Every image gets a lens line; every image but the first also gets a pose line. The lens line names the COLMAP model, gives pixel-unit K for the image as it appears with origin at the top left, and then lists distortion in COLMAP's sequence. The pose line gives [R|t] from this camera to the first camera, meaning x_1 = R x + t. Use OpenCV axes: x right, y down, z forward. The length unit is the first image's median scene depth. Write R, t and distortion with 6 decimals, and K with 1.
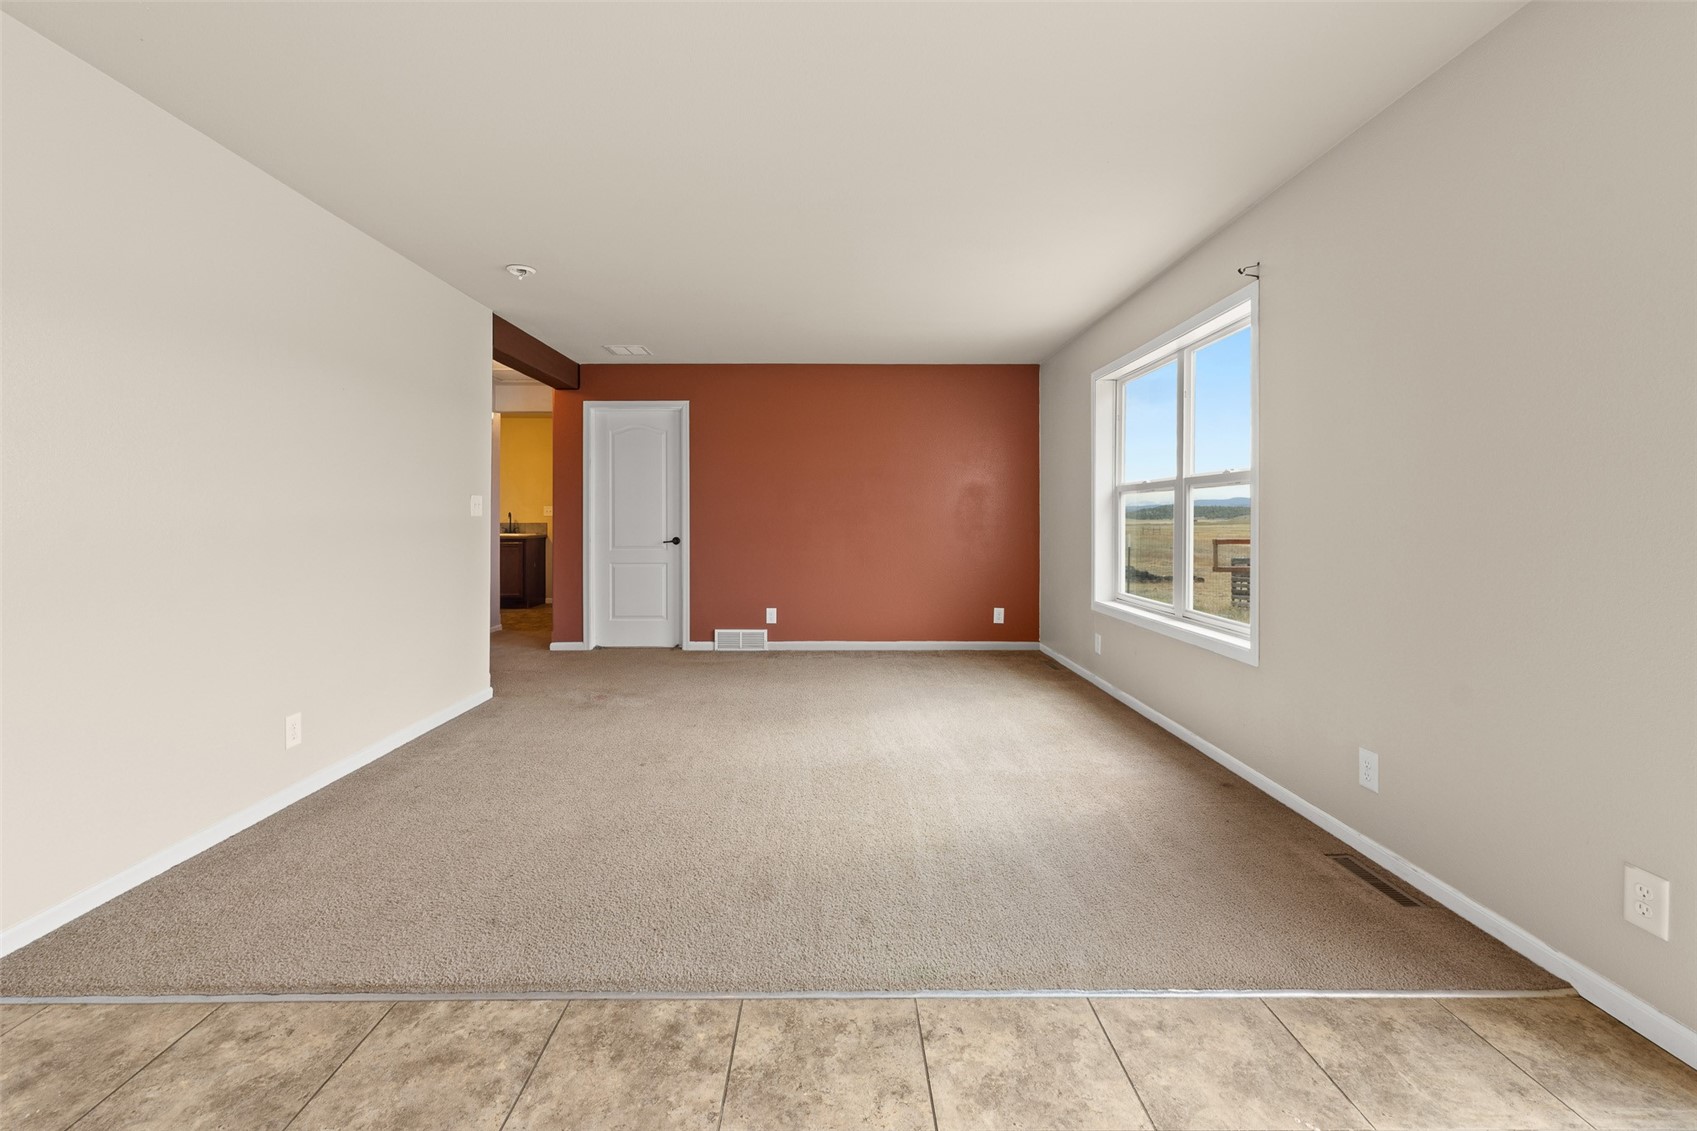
lens RADIAL K [[718.8, 0, 843.0], [0, 718.8, 522.9], [0, 0, 1]] dist [0.002455, -0.000152]
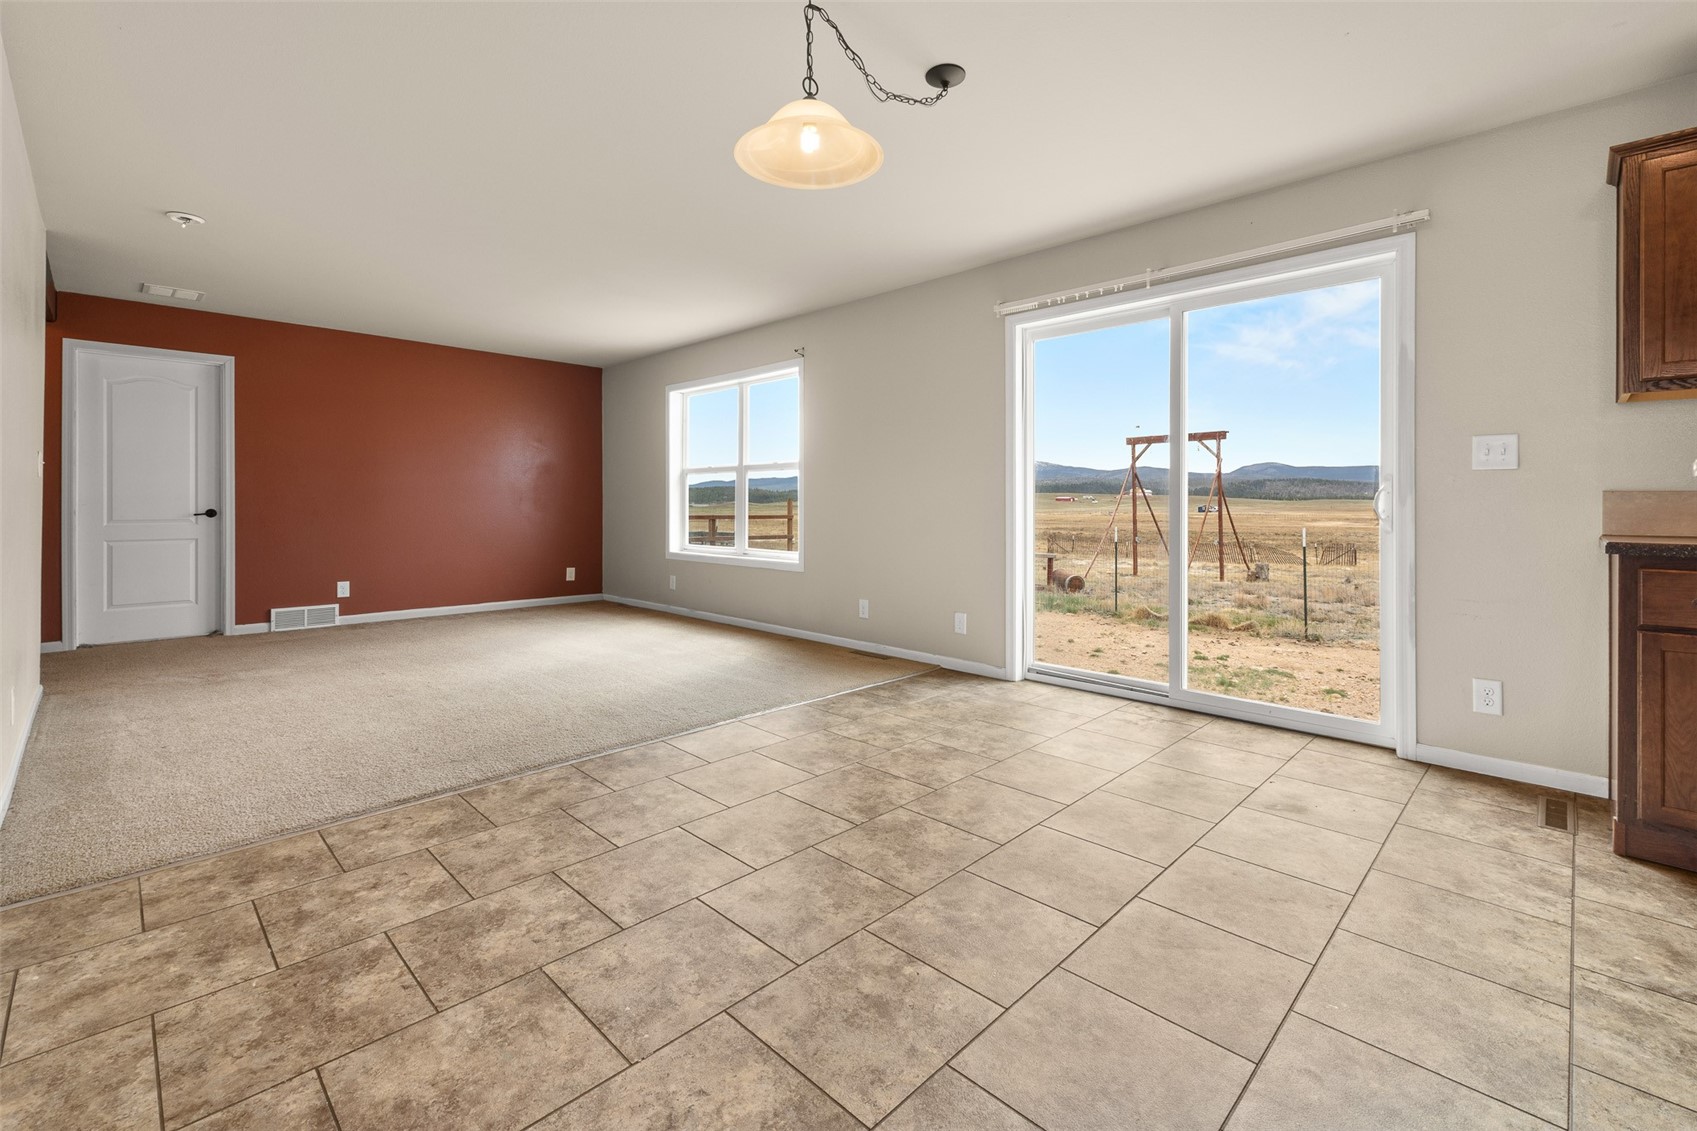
lens RADIAL K [[738.6, 0, 842.8], [0, 738.6, 503.1], [0, 0, 1]] dist [0.000083, 0.000135]
pose [[0.710947, 0.003310, 0.703238, -0.333972], [0.001679, 0.999978, -0.006404, 0.020382], [-0.703244, 0.005733, 0.710926, -0.195493]]
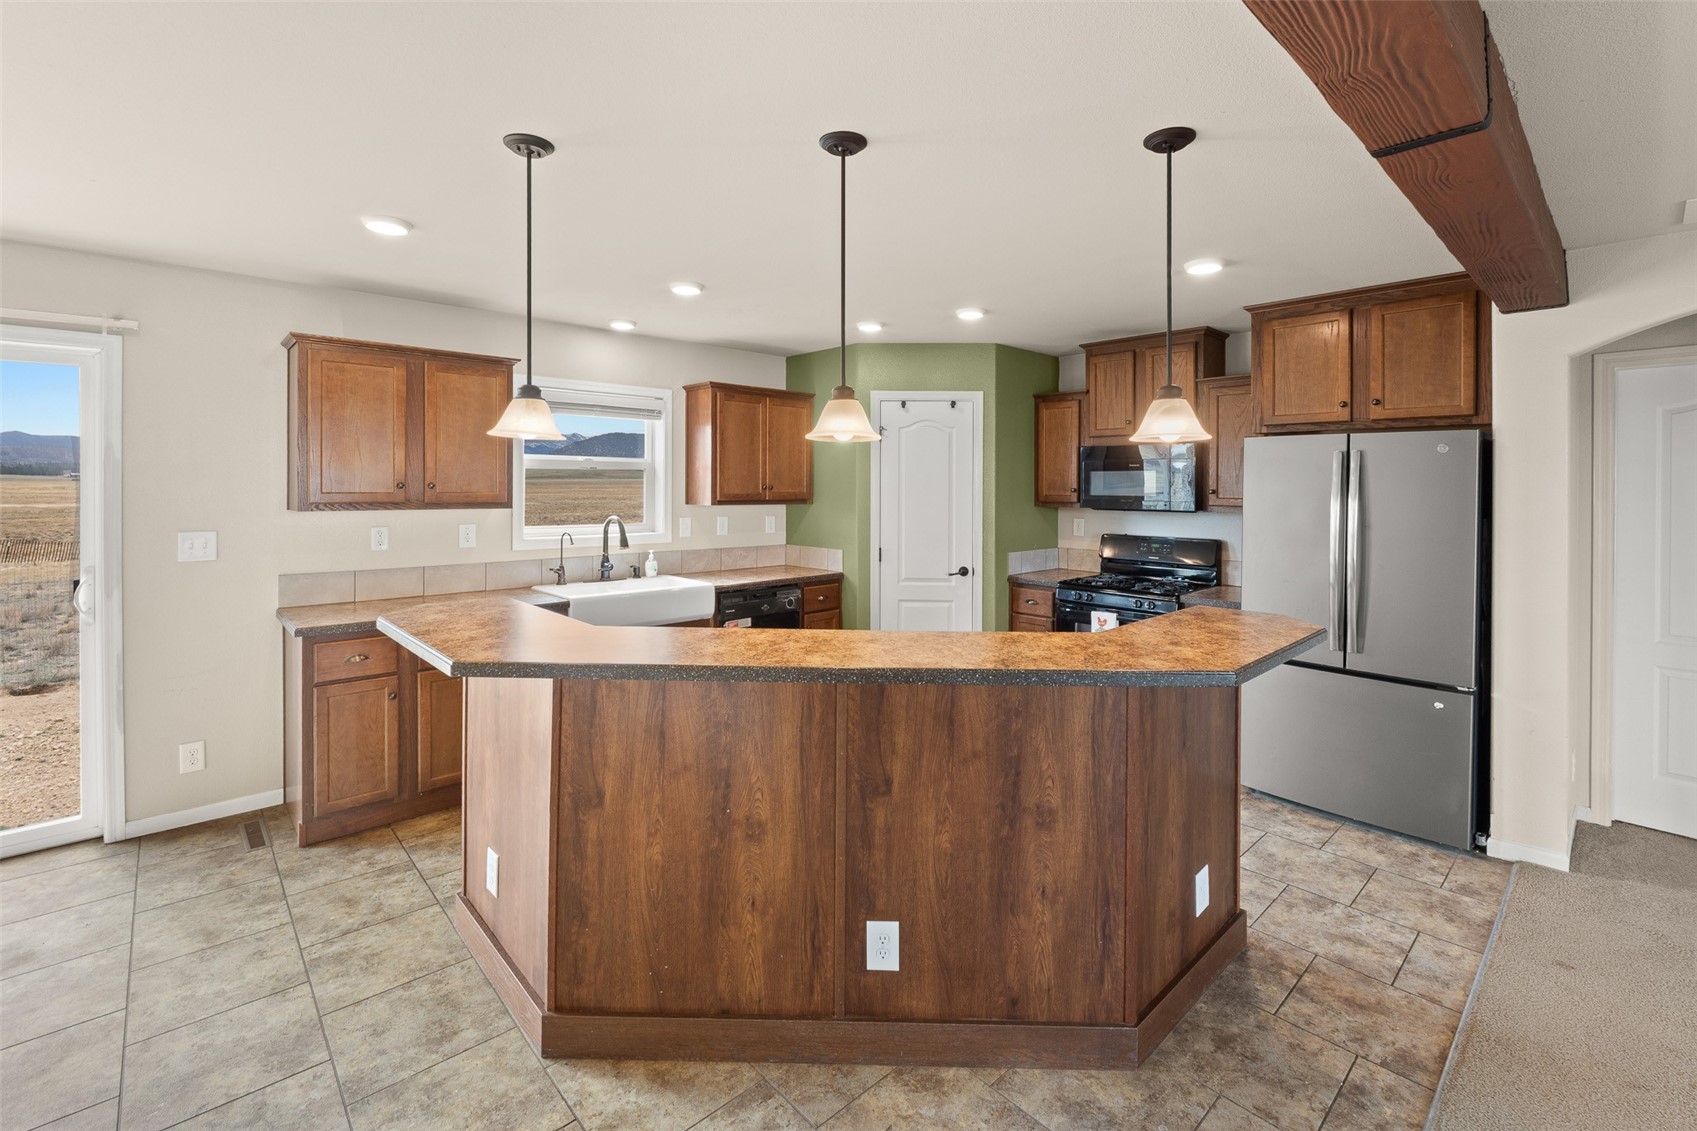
lens RADIAL K [[739.9, 0, 854.4], [0, 739.9, 486.8], [0, 0, 1]] dist [-0.003044, -0.000512]
pose [[-0.676408, -0.007789, 0.736486, -0.445245], [-0.001781, 0.999958, 0.008940, -0.065702], [-0.736525, 0.004735, -0.676394, -0.141118]]
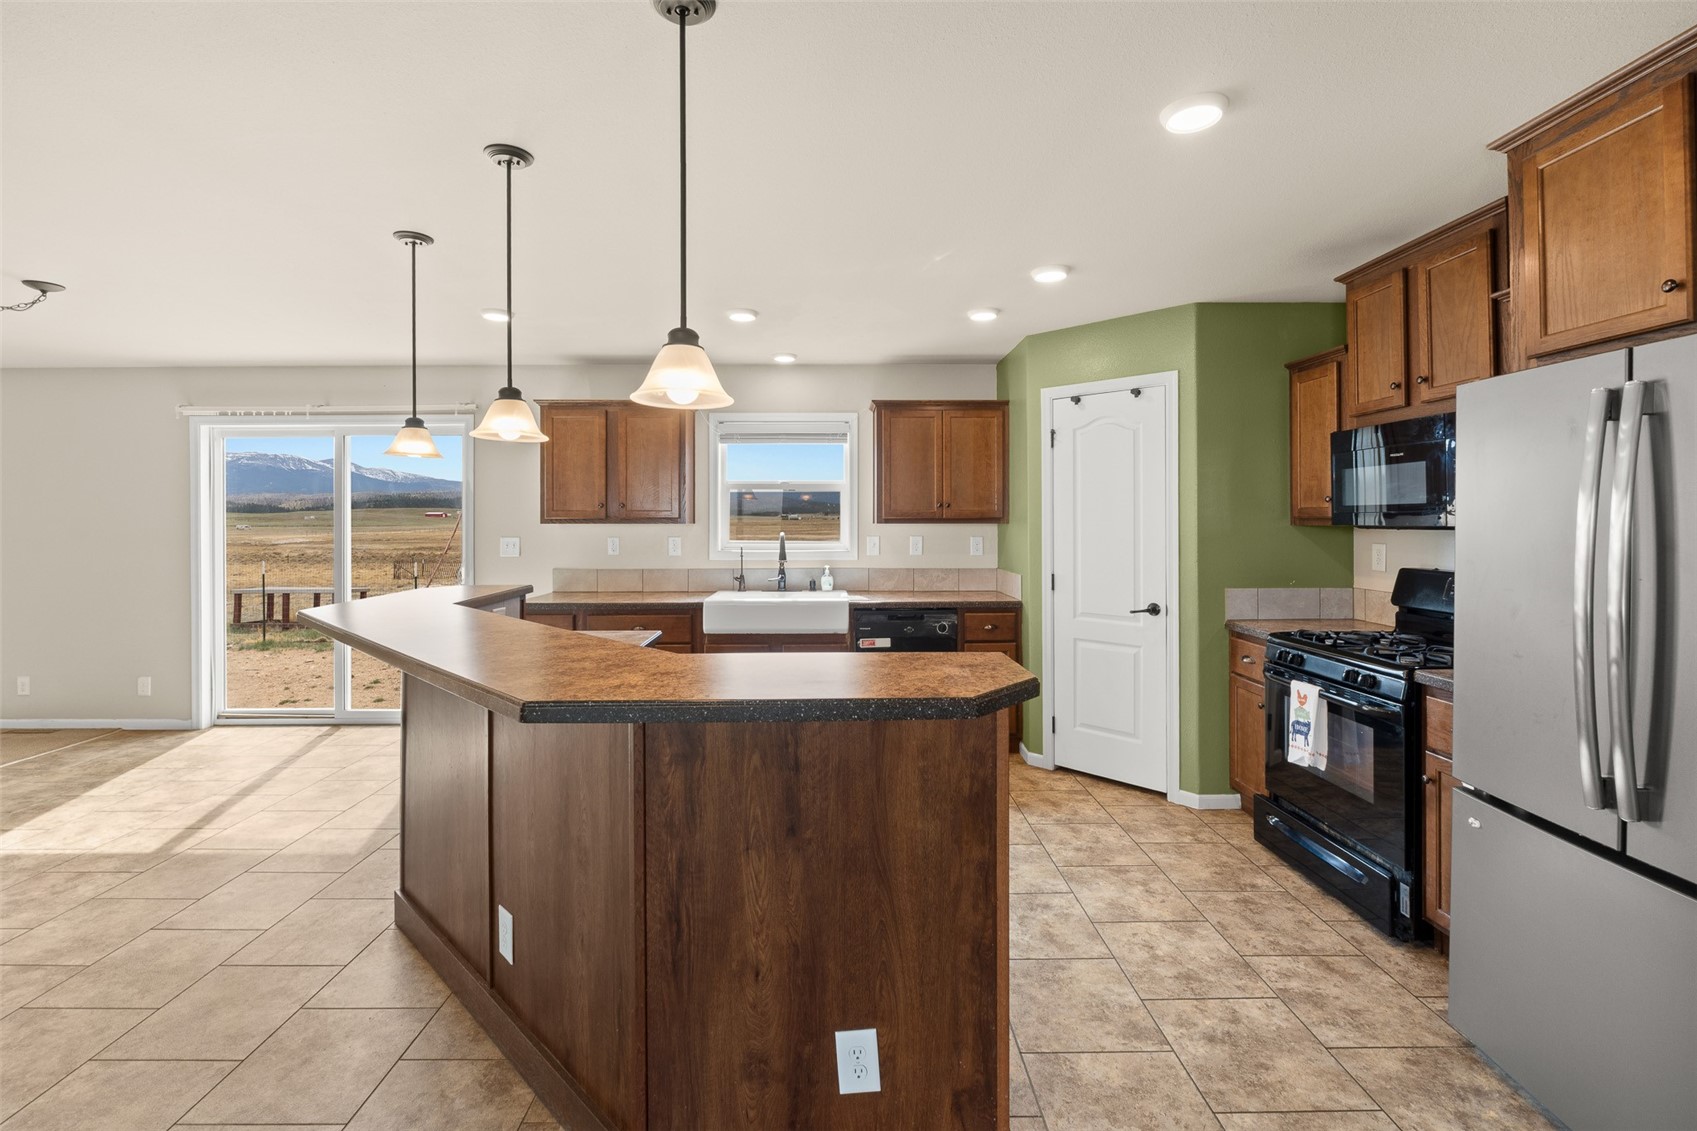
lens RADIAL K [[732.6, 0, 840.1], [0, 732.6, 517.8], [0, 0, 1]] dist [-0.004744, -0.000539]
pose [[-0.003457, 0.000350, 0.999994, -0.546031], [0.011037, 0.999939, -0.000312, -0.043962], [-0.999933, 0.011036, -0.003460, -0.534944]]
